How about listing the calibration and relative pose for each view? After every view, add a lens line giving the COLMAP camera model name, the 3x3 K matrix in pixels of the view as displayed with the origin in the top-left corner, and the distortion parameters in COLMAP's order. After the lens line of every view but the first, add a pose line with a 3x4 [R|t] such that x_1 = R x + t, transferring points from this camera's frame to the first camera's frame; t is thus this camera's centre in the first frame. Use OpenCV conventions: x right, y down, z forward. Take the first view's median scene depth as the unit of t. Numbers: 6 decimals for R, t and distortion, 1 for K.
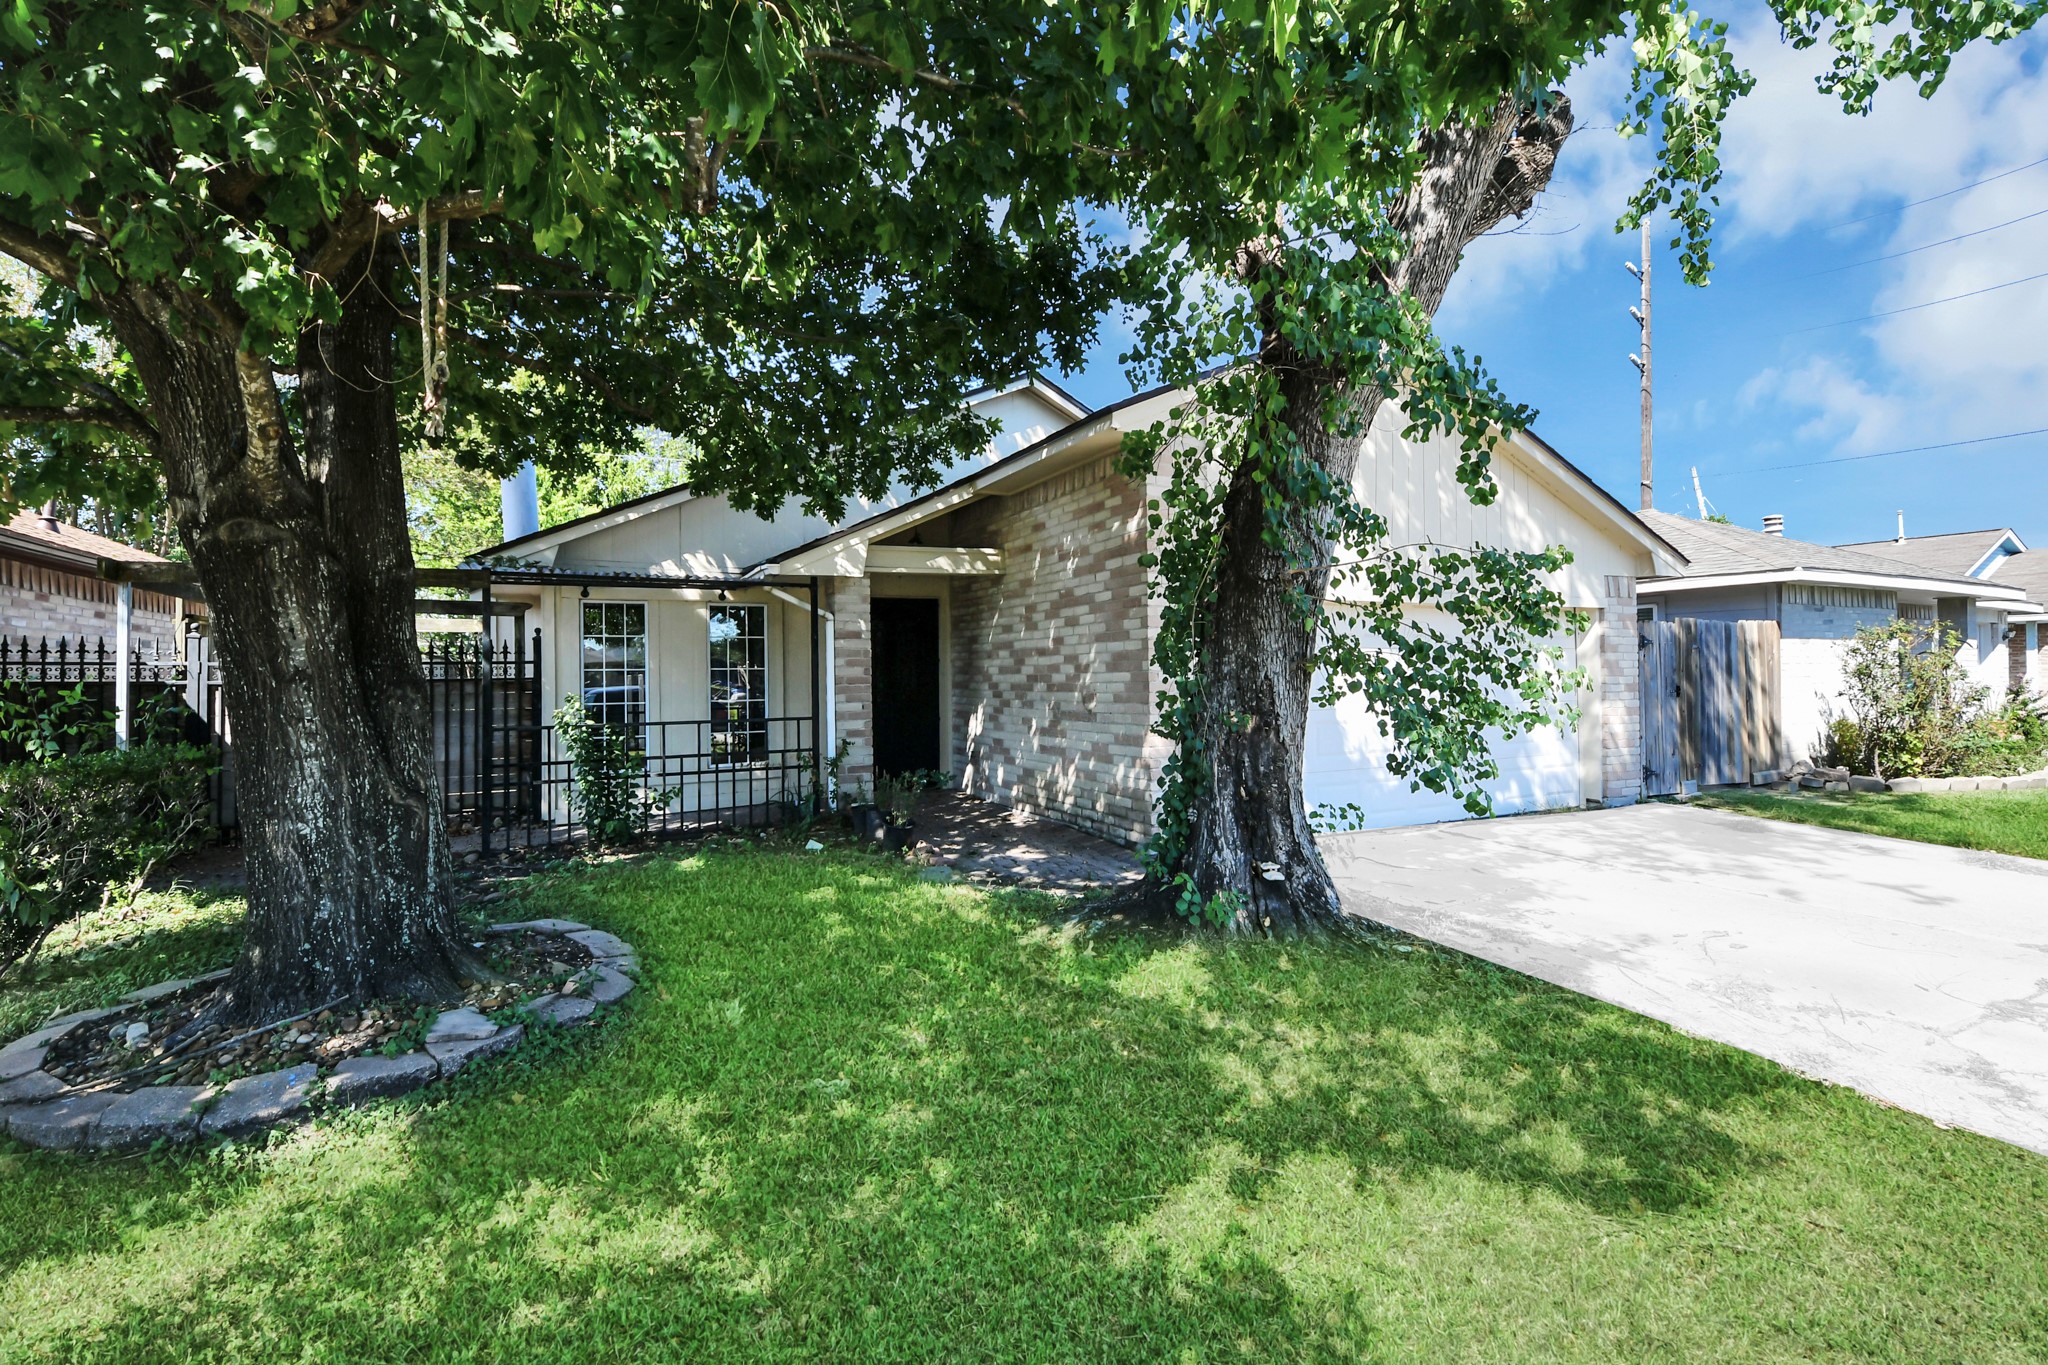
lens RADIAL K [[894.9, 0, 1026.7], [0, 894.9, 668.0], [0, 0, 1]] dist [0.003029, 0.000241]
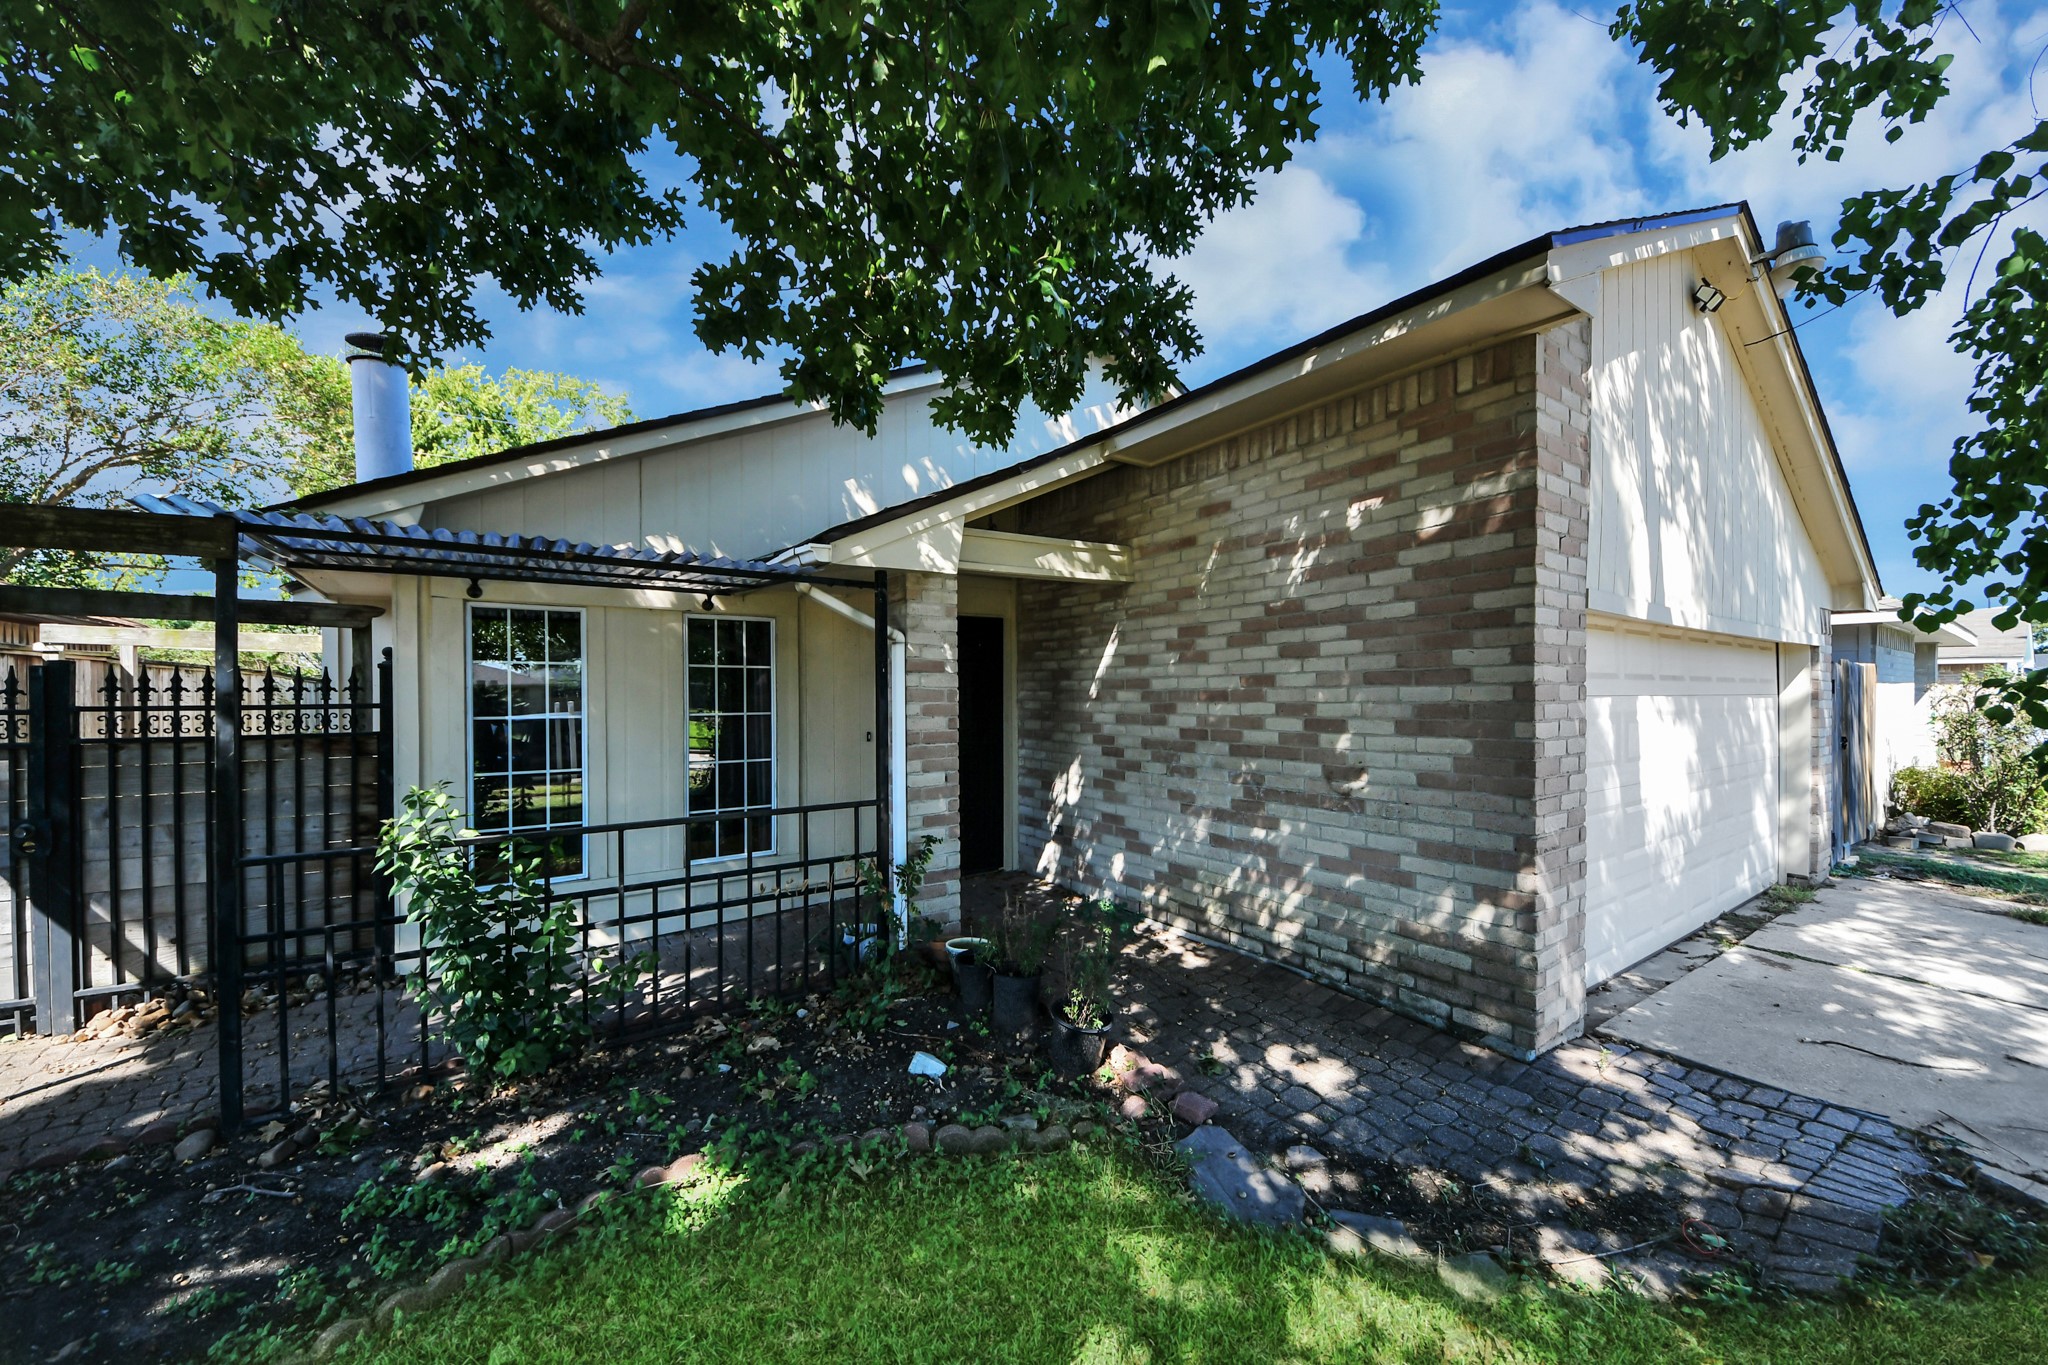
lens RADIAL K [[747.1, 0, 1024.3], [0, 747.1, 700.0], [0, 0, 1]] dist [0.009391, -0.000486]
pose [[0.991248, 0.007640, 0.131790, -0.201004], [-0.009219, 0.999893, 0.011373, -0.020016], [-0.131689, -0.012489, 0.991212, 0.465770]]
